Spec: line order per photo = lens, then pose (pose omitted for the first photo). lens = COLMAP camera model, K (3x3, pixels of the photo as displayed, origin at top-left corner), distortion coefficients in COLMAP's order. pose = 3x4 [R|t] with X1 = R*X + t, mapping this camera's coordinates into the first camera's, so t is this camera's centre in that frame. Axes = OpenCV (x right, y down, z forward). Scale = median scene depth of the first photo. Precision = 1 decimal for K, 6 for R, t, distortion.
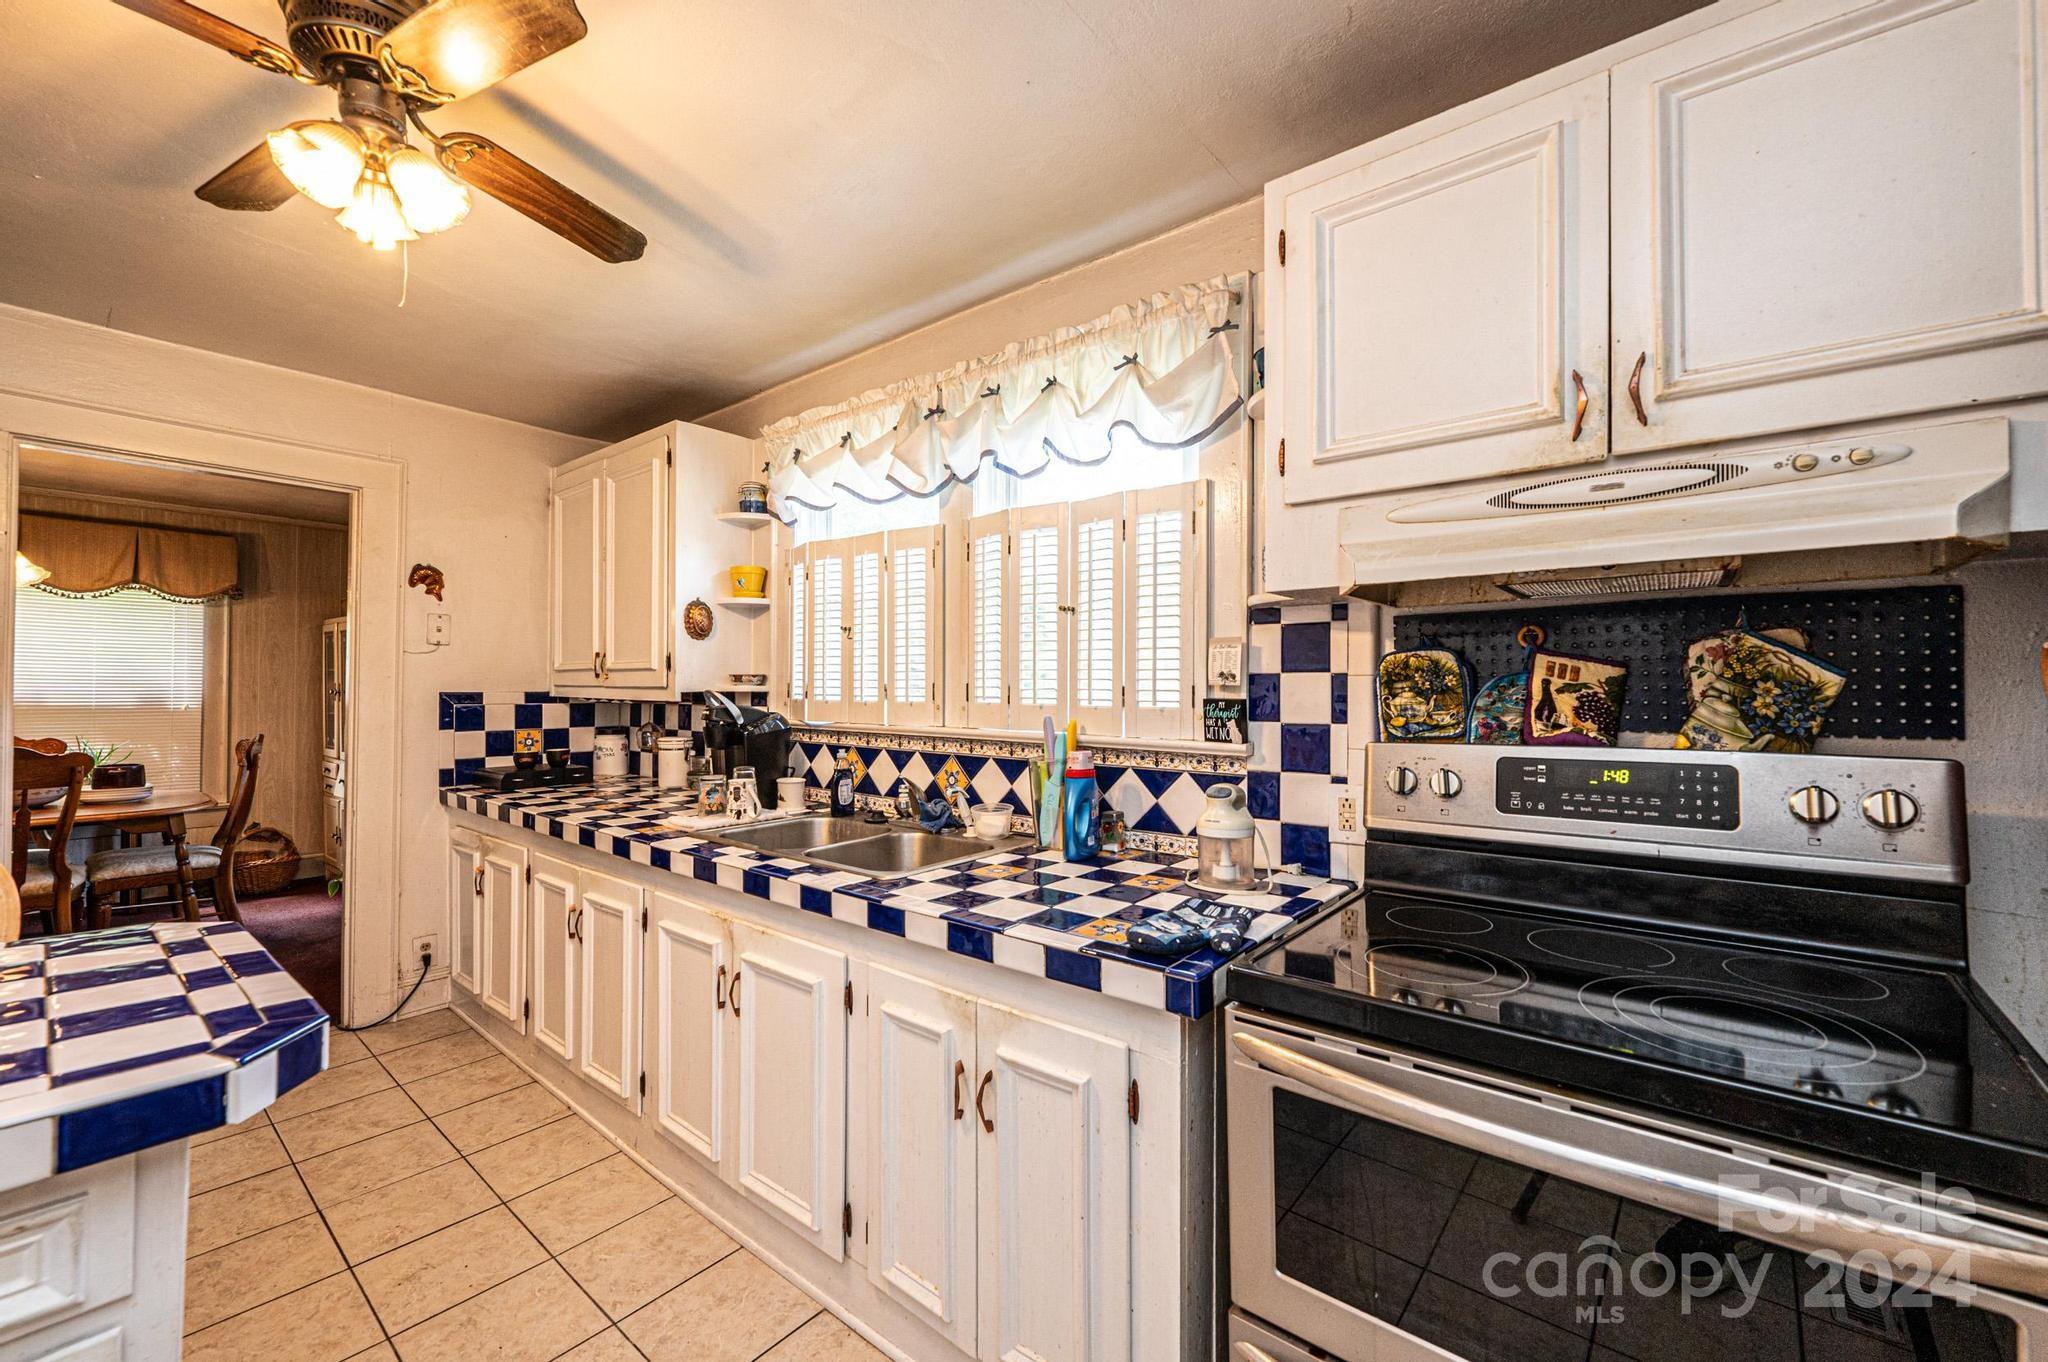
lens RADIAL K [[812.9, 0, 1024.2], [0, 812.9, 684.3], [0, 0, 1]] dist [-0.001413, 0.000366]
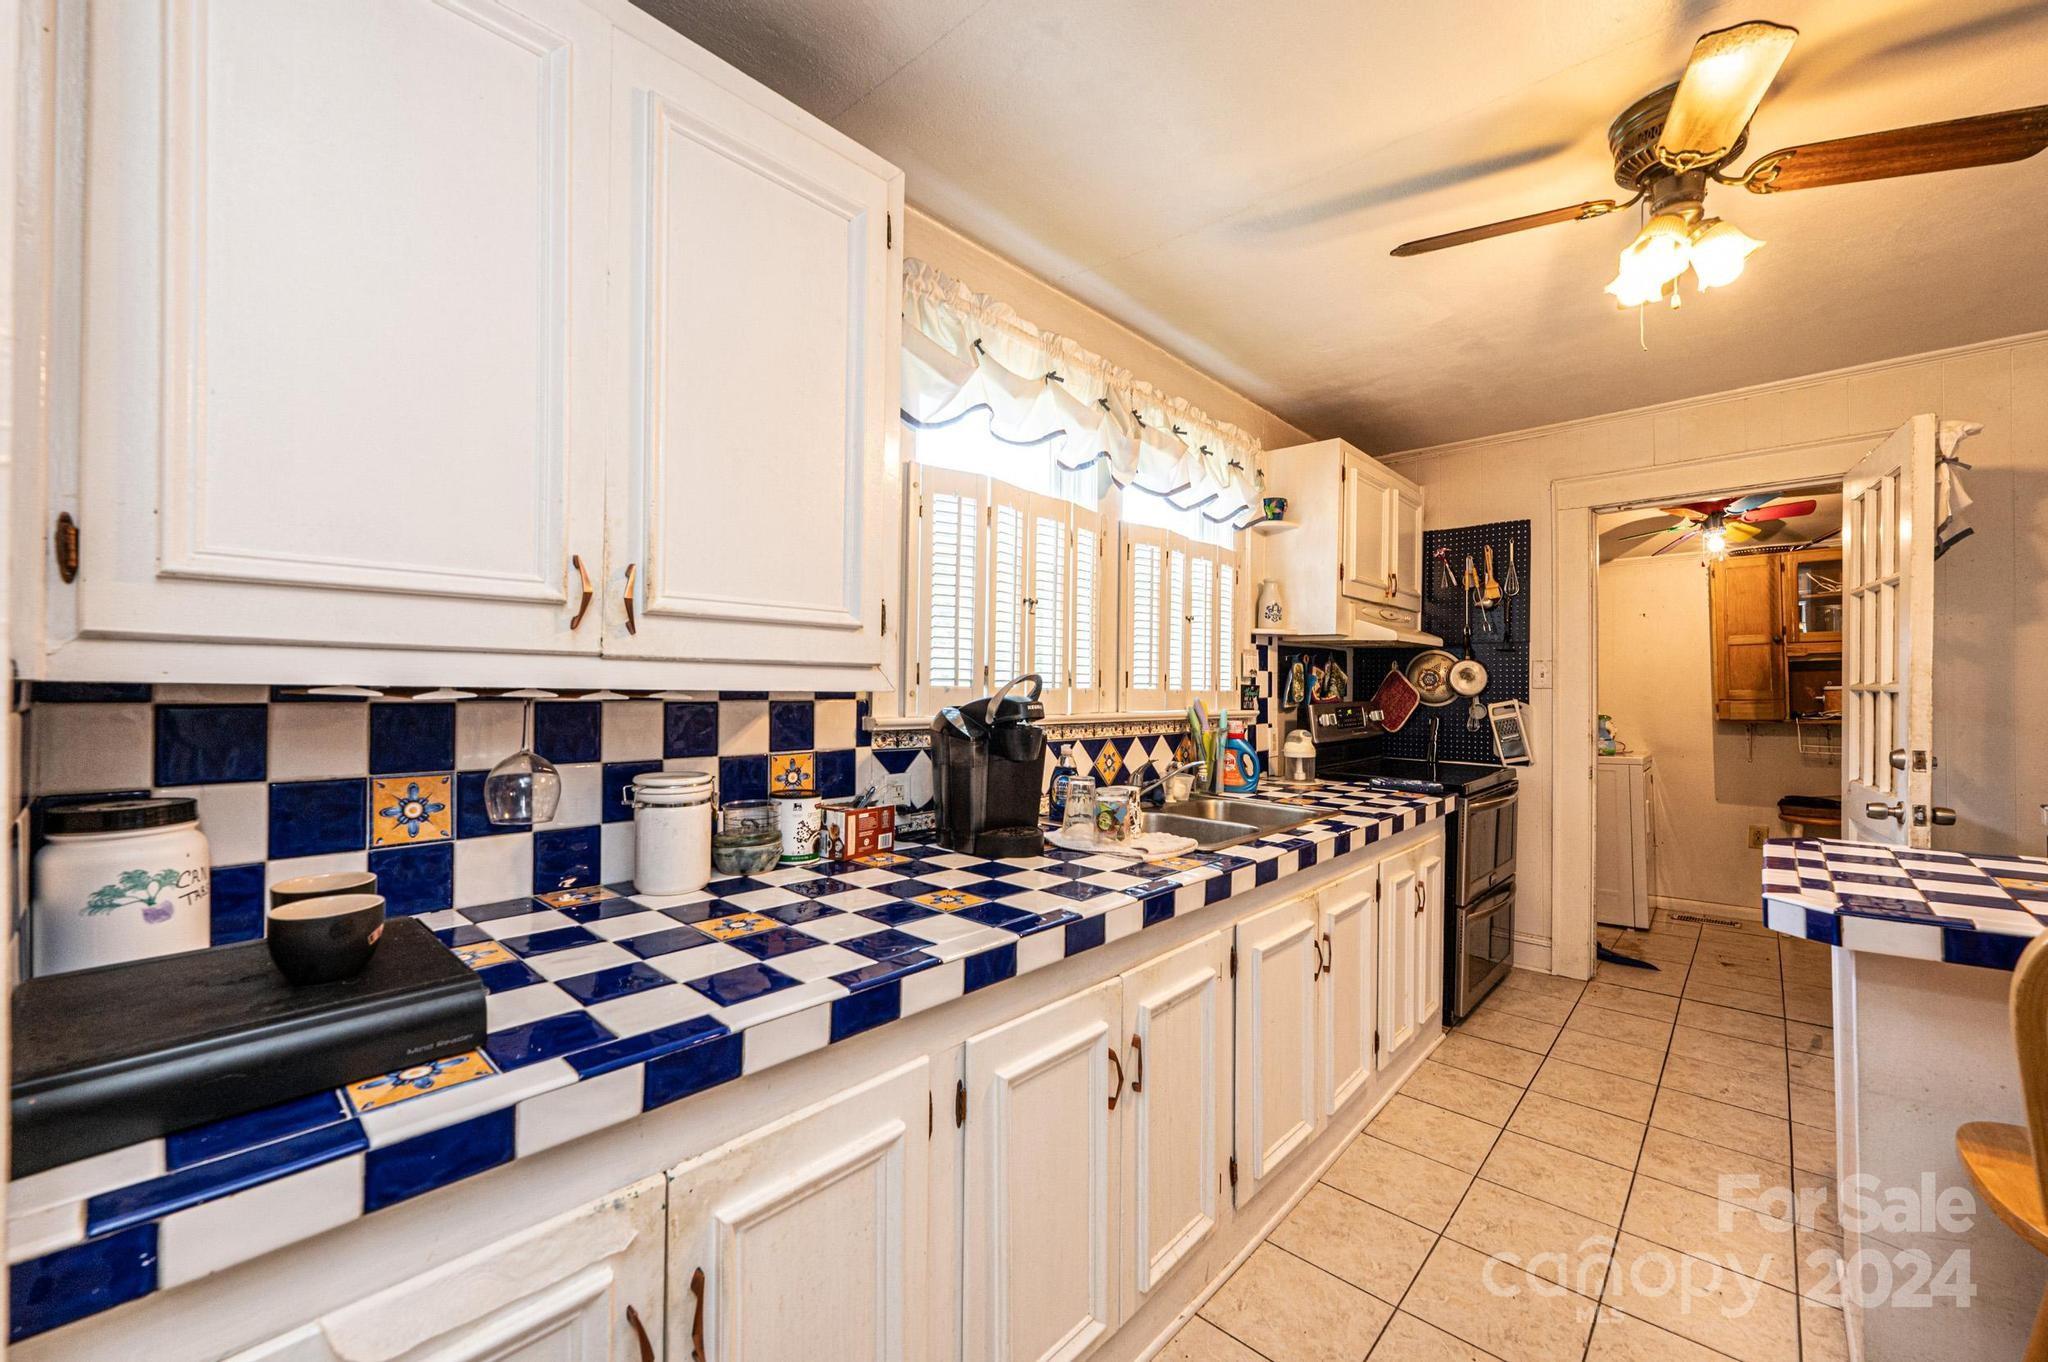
lens RADIAL K [[812.9, 0, 1024.2], [0, 812.9, 684.3], [0, 0, 1]] dist [-0.001413, 0.000366]
pose [[0.050663, -0.002920, 0.998712, -1.106780], [-0.018000, 0.999831, 0.003836, 0.013838], [-0.998554, -0.018171, 0.050602, 1.020381]]
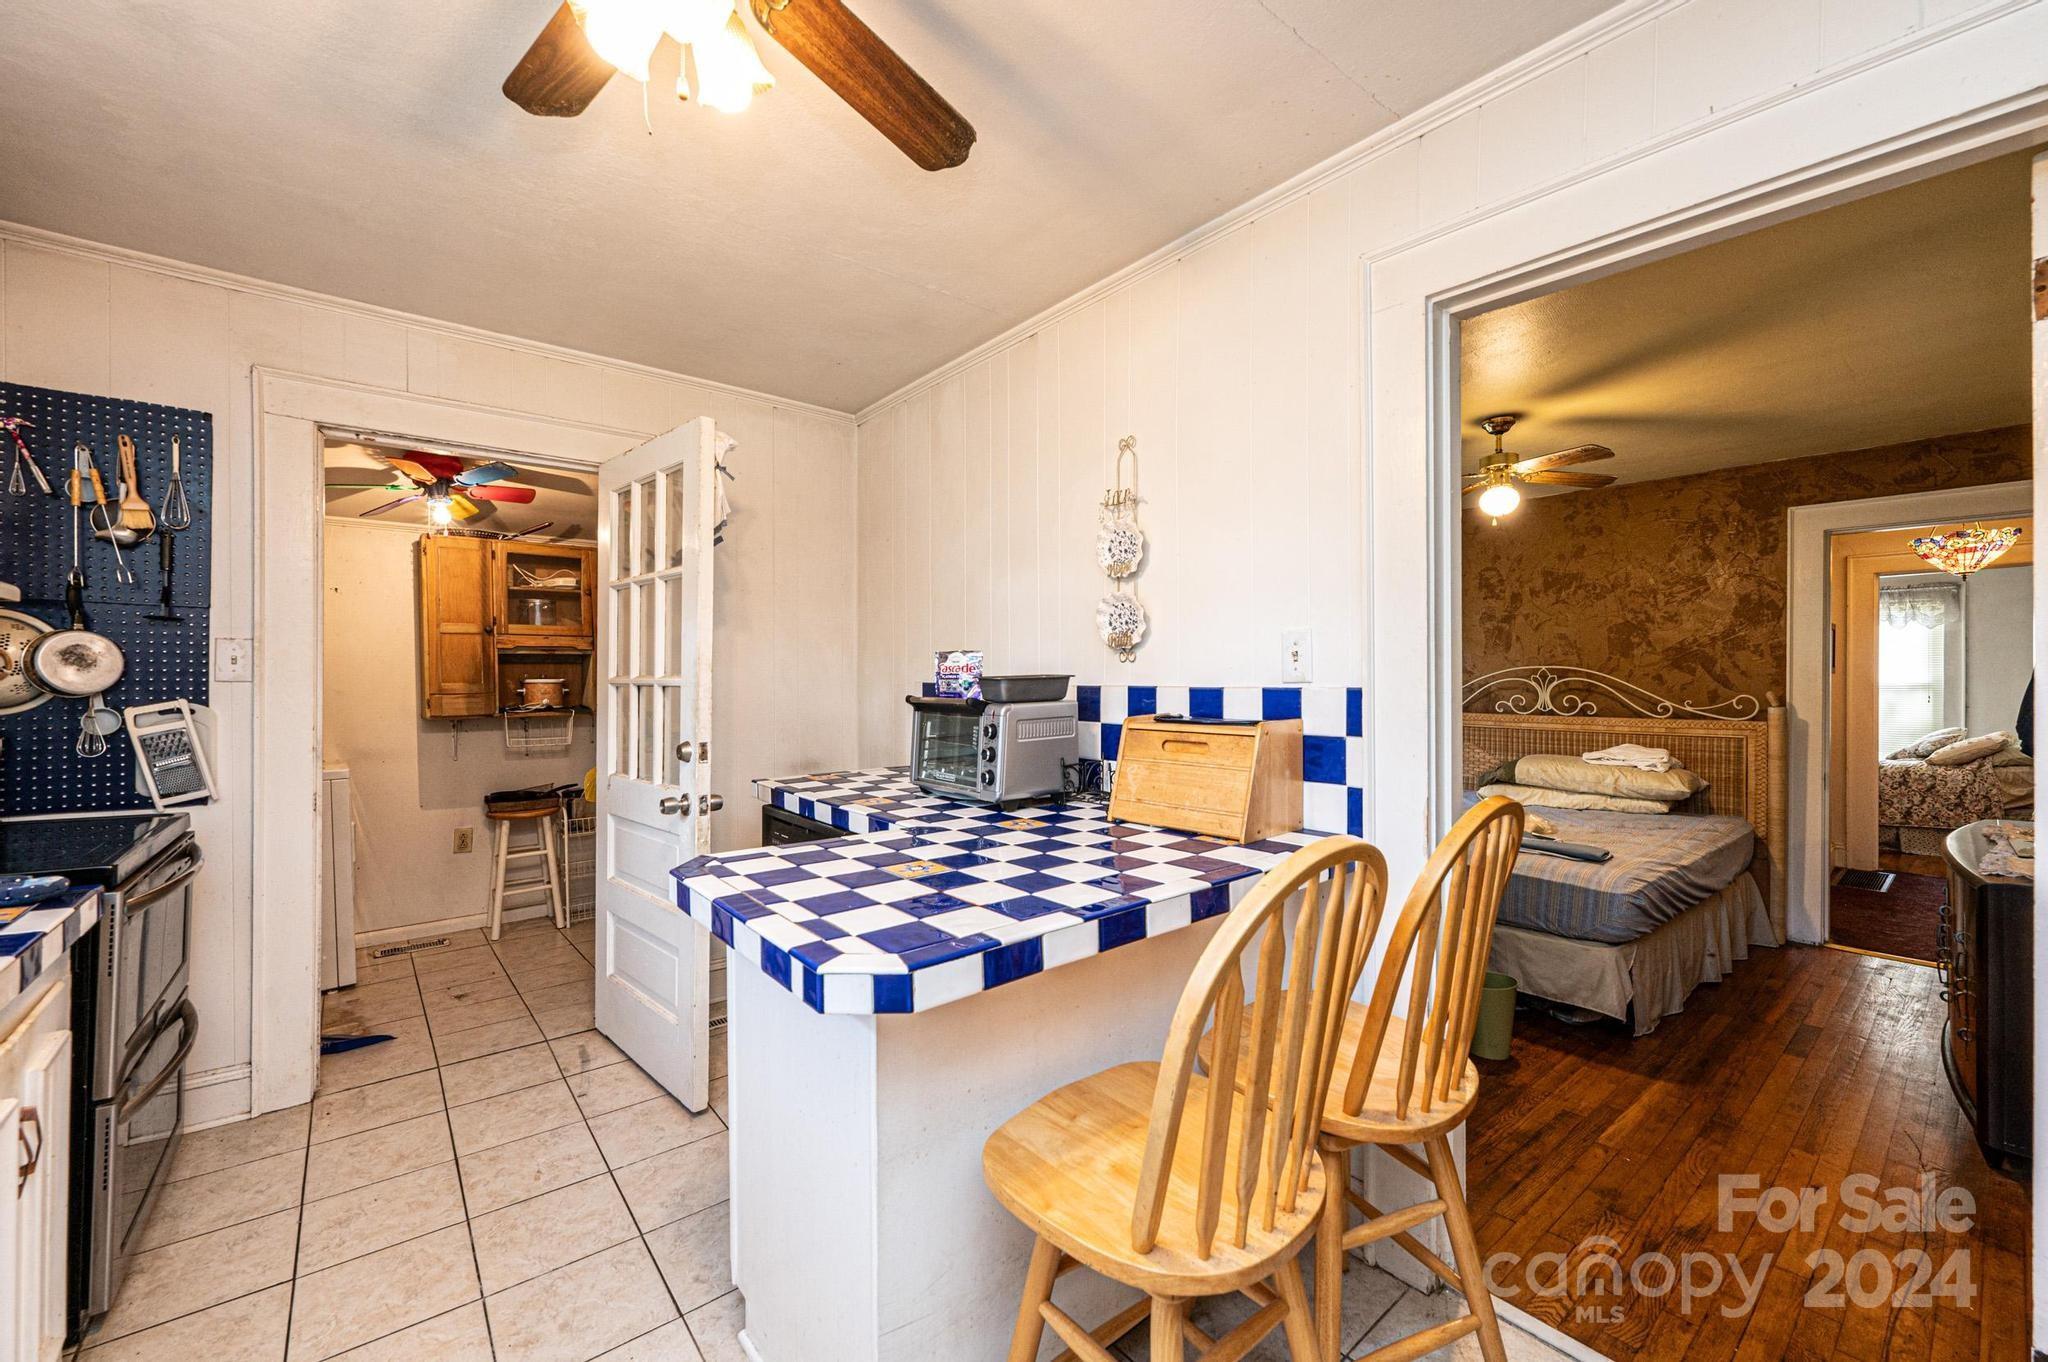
lens RADIAL K [[812.9, 0, 1024.2], [0, 812.9, 684.3], [0, 0, 1]] dist [-0.001413, 0.000366]
pose [[-0.981002, -0.009660, 0.193759, -0.691123], [-0.012514, 0.999830, -0.013511, 0.014680], [-0.193596, -0.015679, -0.980956, 0.912519]]
